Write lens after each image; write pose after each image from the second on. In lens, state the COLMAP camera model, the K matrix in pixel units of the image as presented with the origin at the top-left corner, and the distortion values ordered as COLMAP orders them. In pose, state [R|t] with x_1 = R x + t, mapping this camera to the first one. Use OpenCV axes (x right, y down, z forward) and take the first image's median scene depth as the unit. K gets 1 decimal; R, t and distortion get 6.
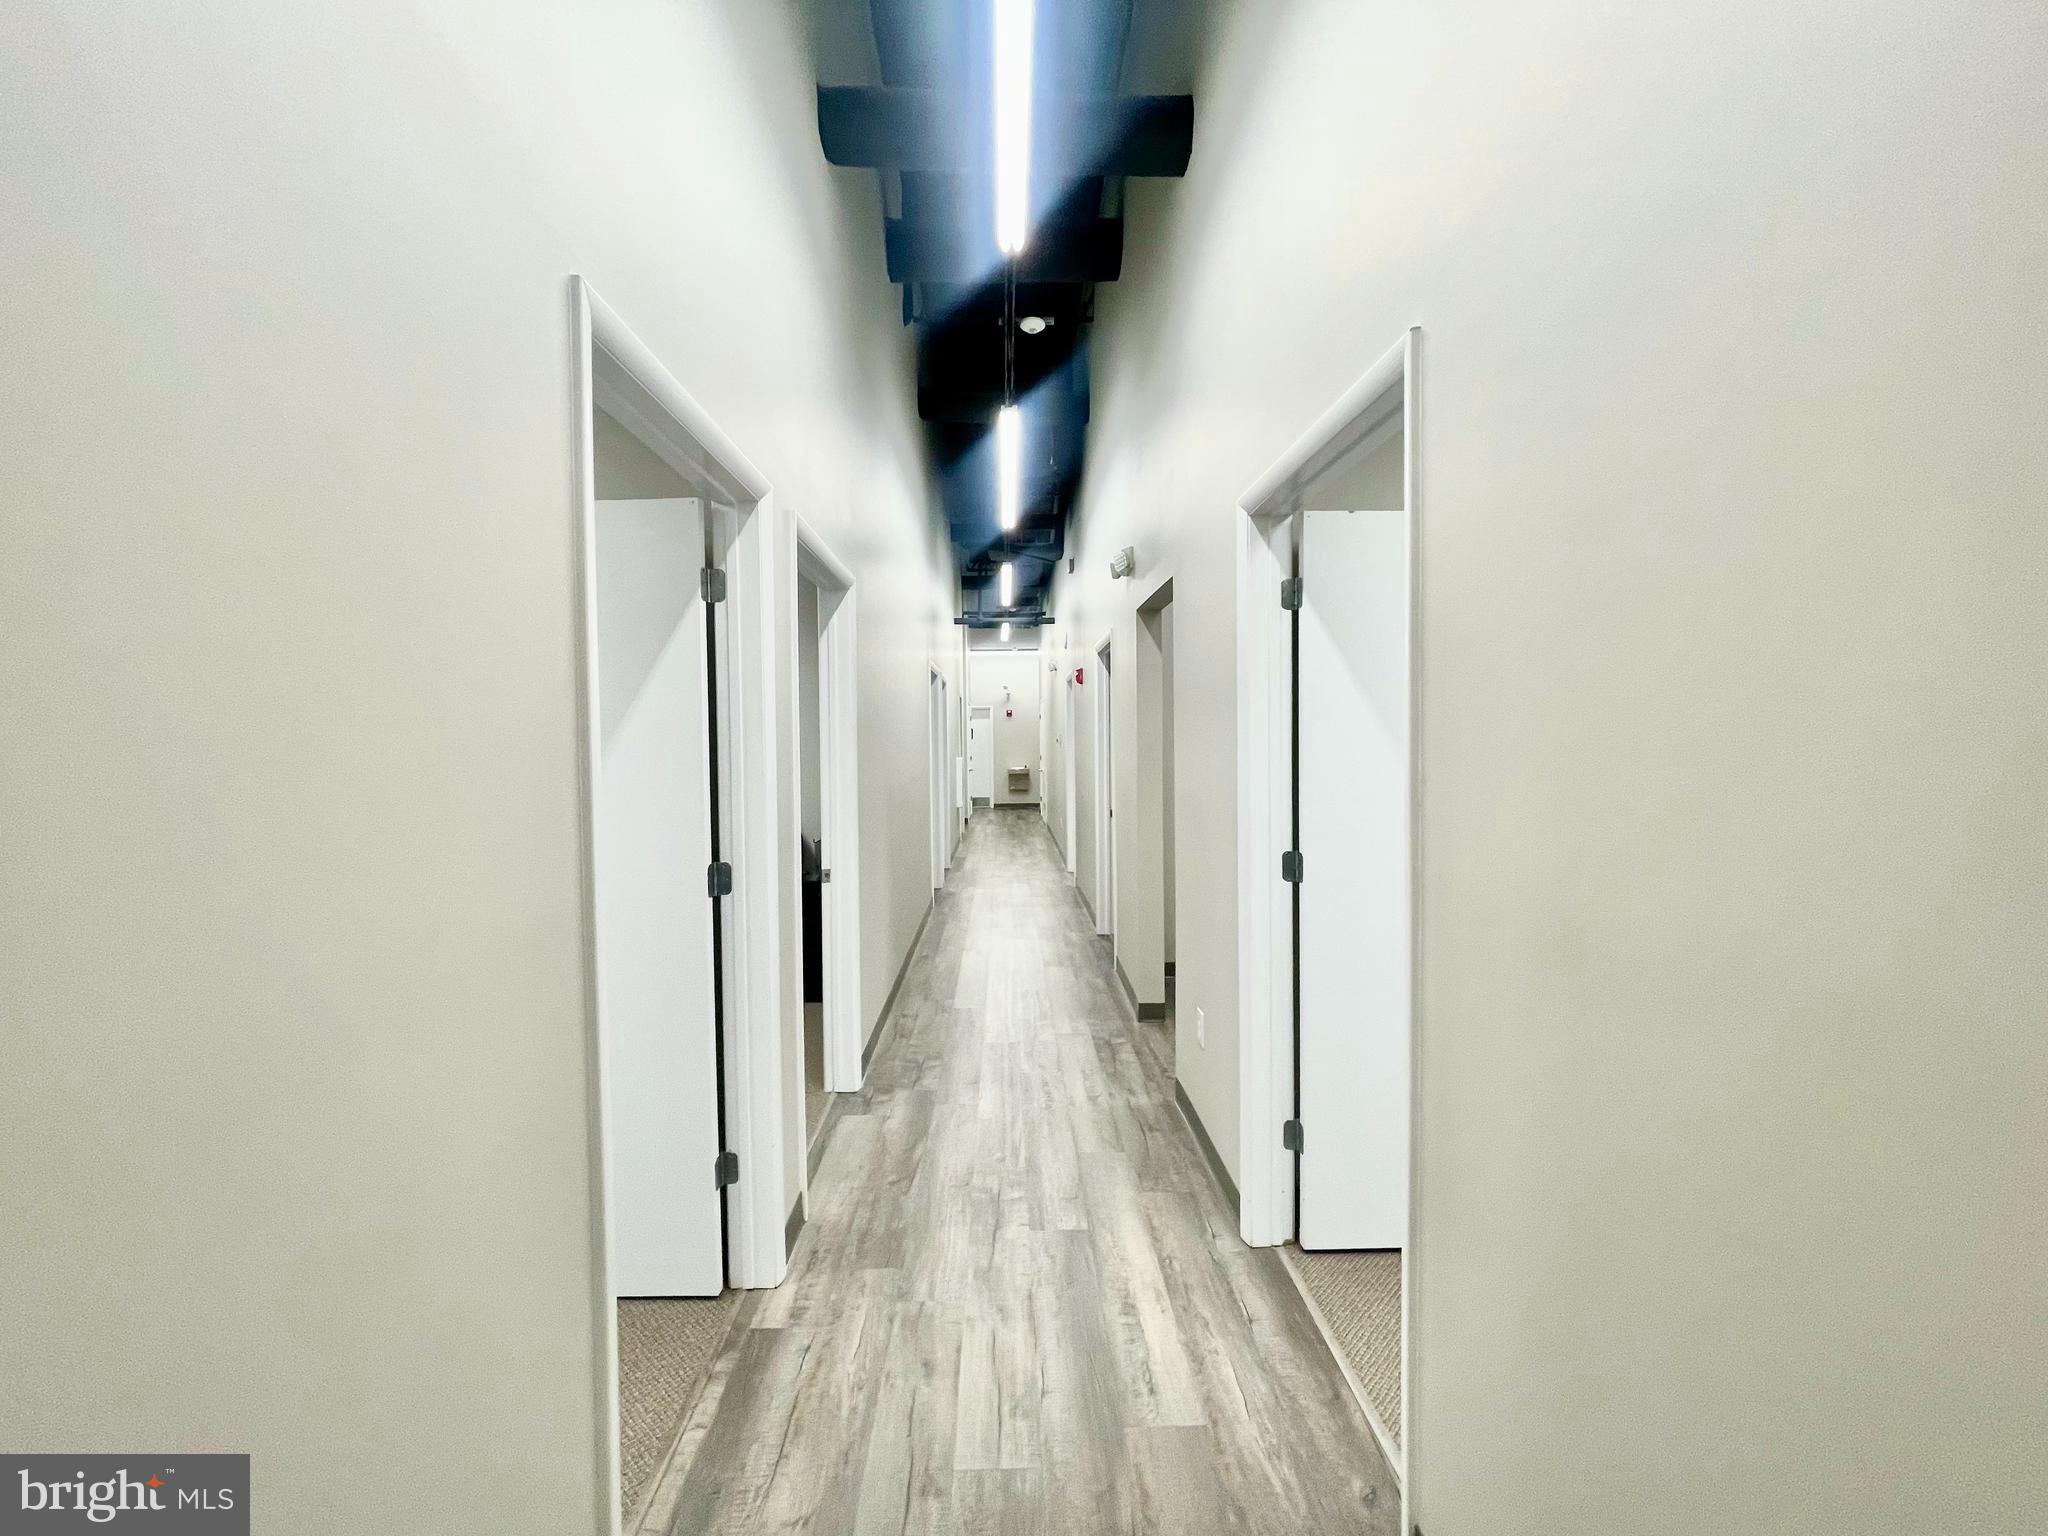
lens RADIAL K [[824.0, 0, 1022.4], [0, 824.0, 761.4], [0, 0, 1]] dist [-0.001064, -0.000127]
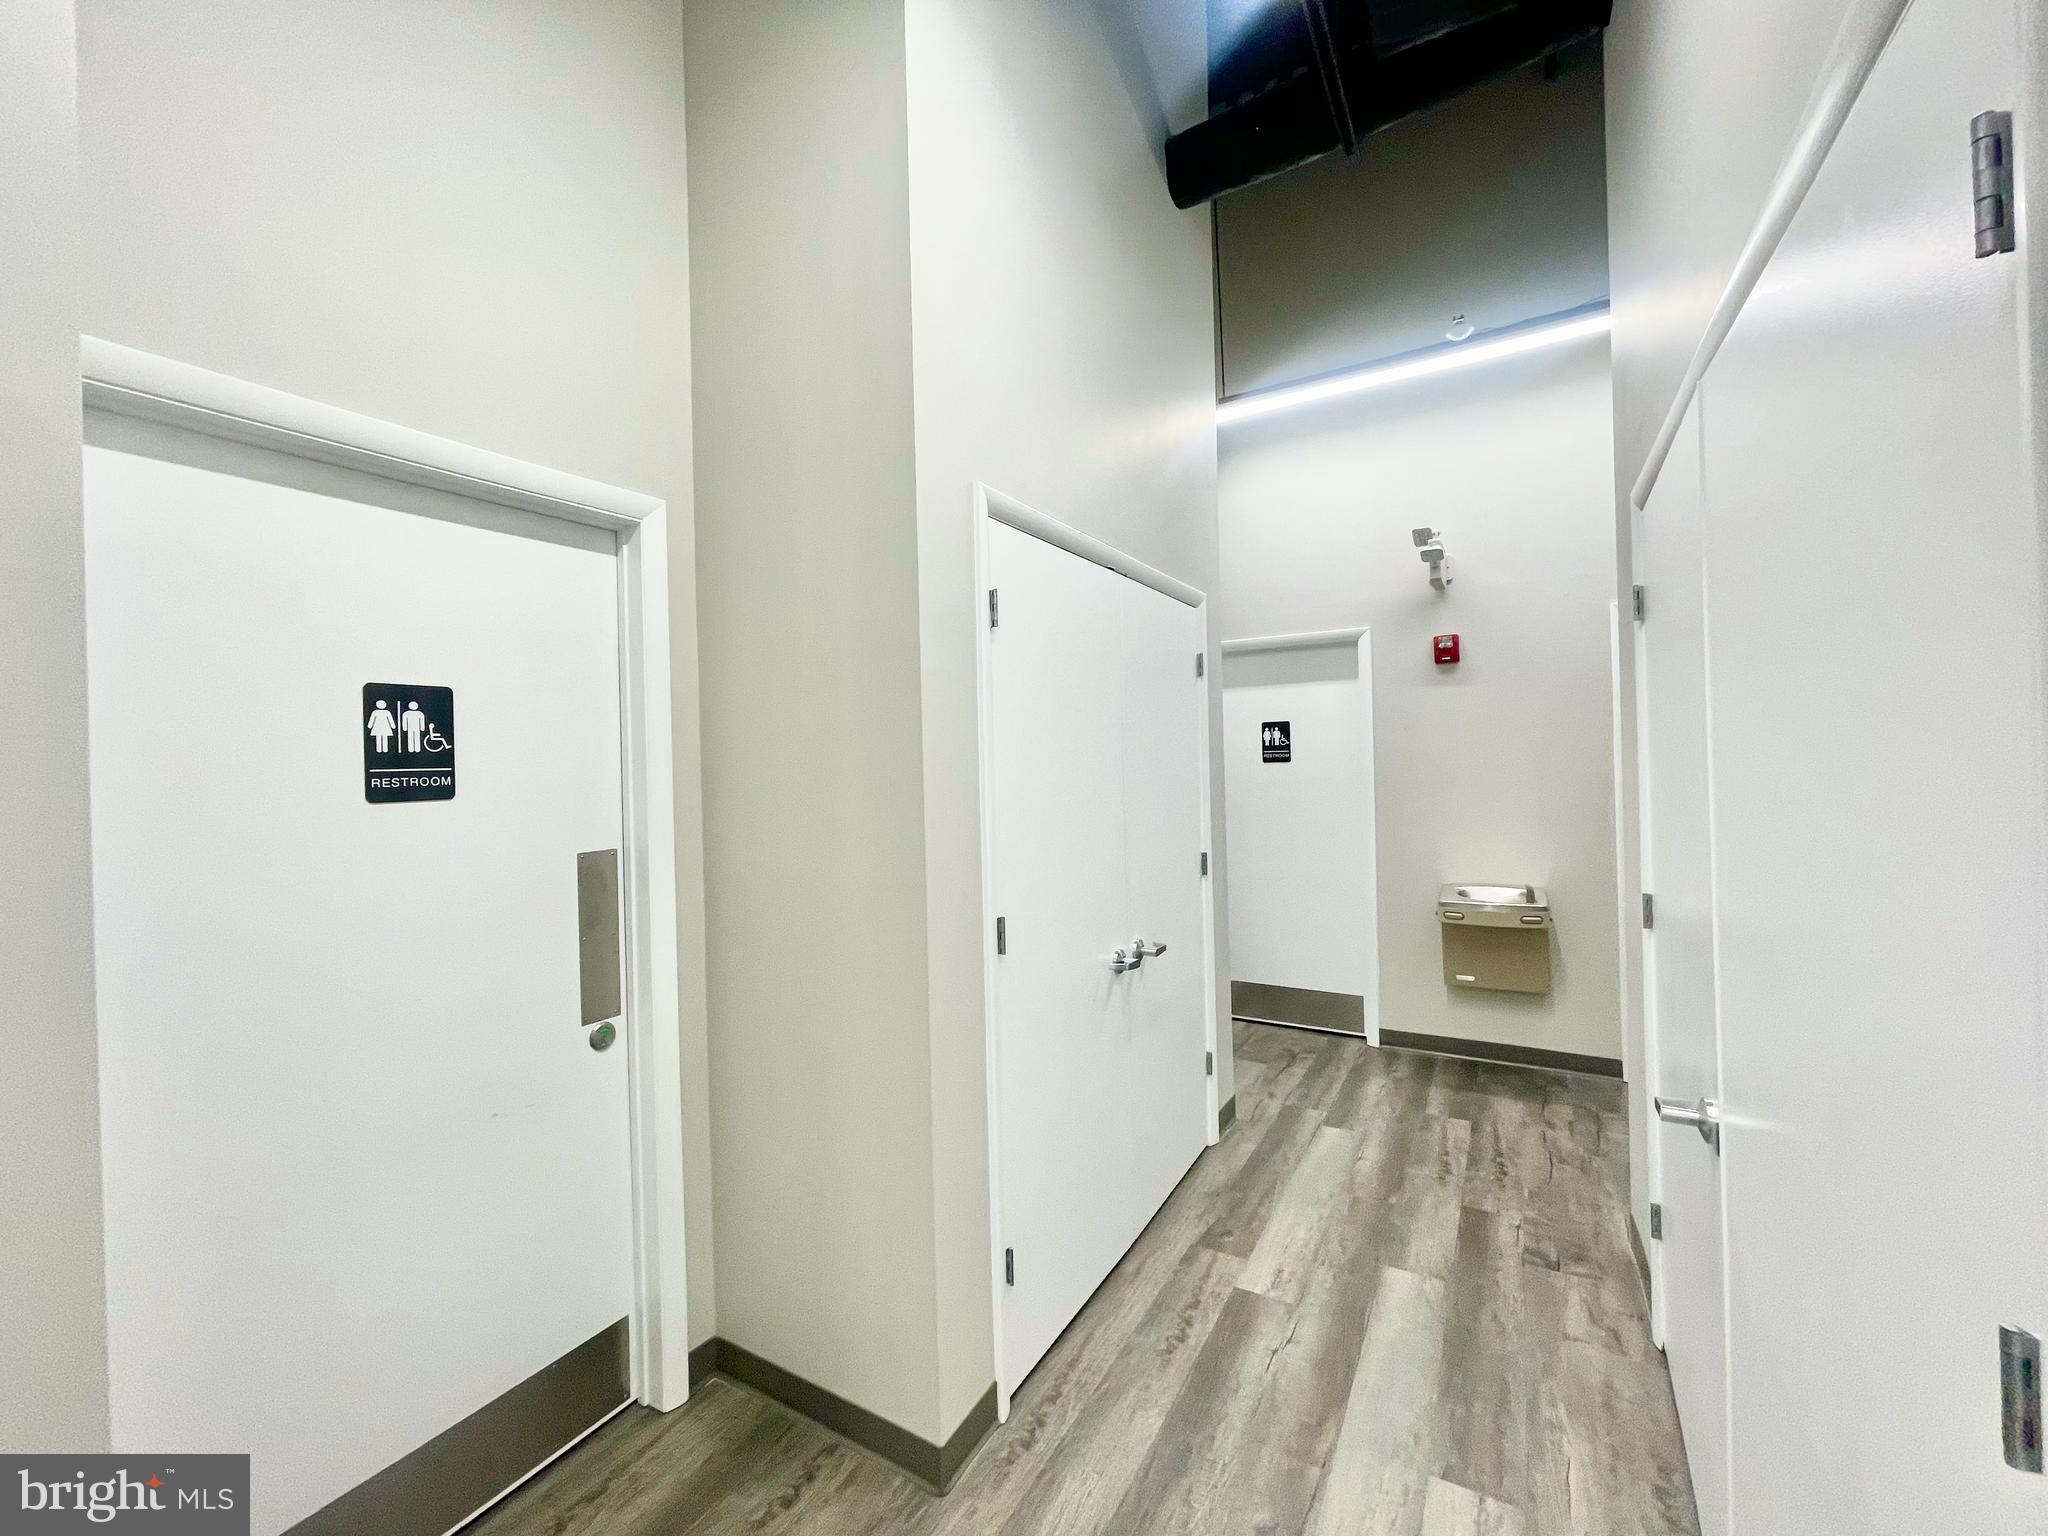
lens RADIAL K [[824.0, 0, 1022.4], [0, 824.0, 761.4], [0, 0, 1]] dist [-0.001064, -0.000127]
pose [[0.855422, -0.009618, -0.517843, 0.001272], [0.003125, 0.999905, -0.013410, -0.024587], [0.517922, 0.009853, 0.855371, 0.742753]]
